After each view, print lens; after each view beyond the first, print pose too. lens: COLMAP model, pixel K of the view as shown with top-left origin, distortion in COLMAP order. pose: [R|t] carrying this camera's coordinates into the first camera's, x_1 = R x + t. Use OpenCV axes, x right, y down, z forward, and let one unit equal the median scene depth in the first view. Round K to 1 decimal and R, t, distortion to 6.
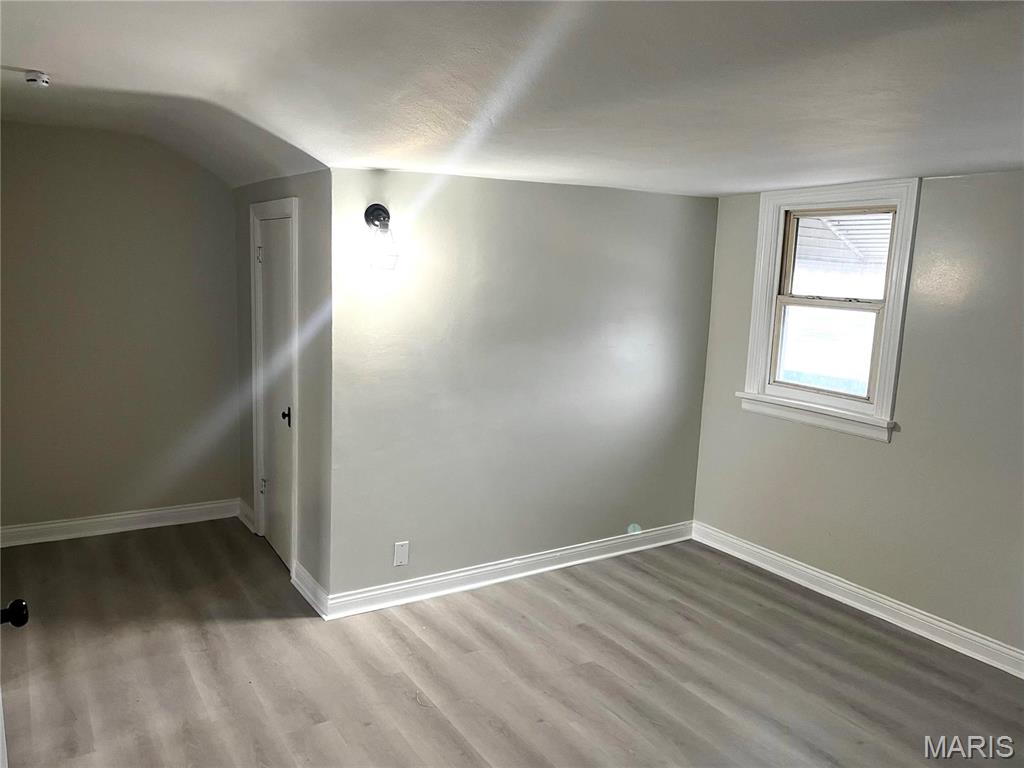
lens RADIAL K [[773.1, 0, 509.1], [0, 773.1, 382.4], [0, 0, 1]] dist [0.010753, -0.001528]
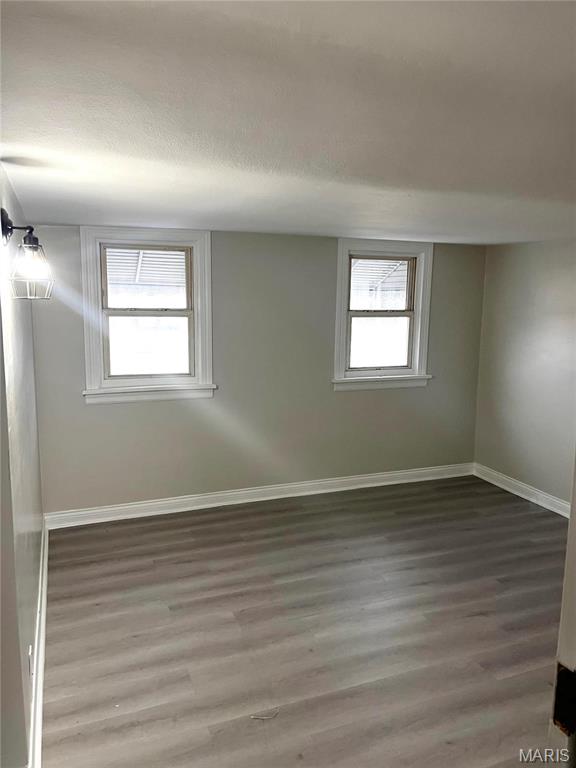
lens RADIAL K [[579.9, 0, 288.0], [0, 579.9, 384.0], [0, 0, 1]] dist [0.010753, -0.001528]
pose [[0.158657, -0.179638, 0.970854, -0.617625], [0.134640, 0.978060, 0.158969, -0.115651], [-0.978111, 0.105494, 0.179362, 0.613129]]
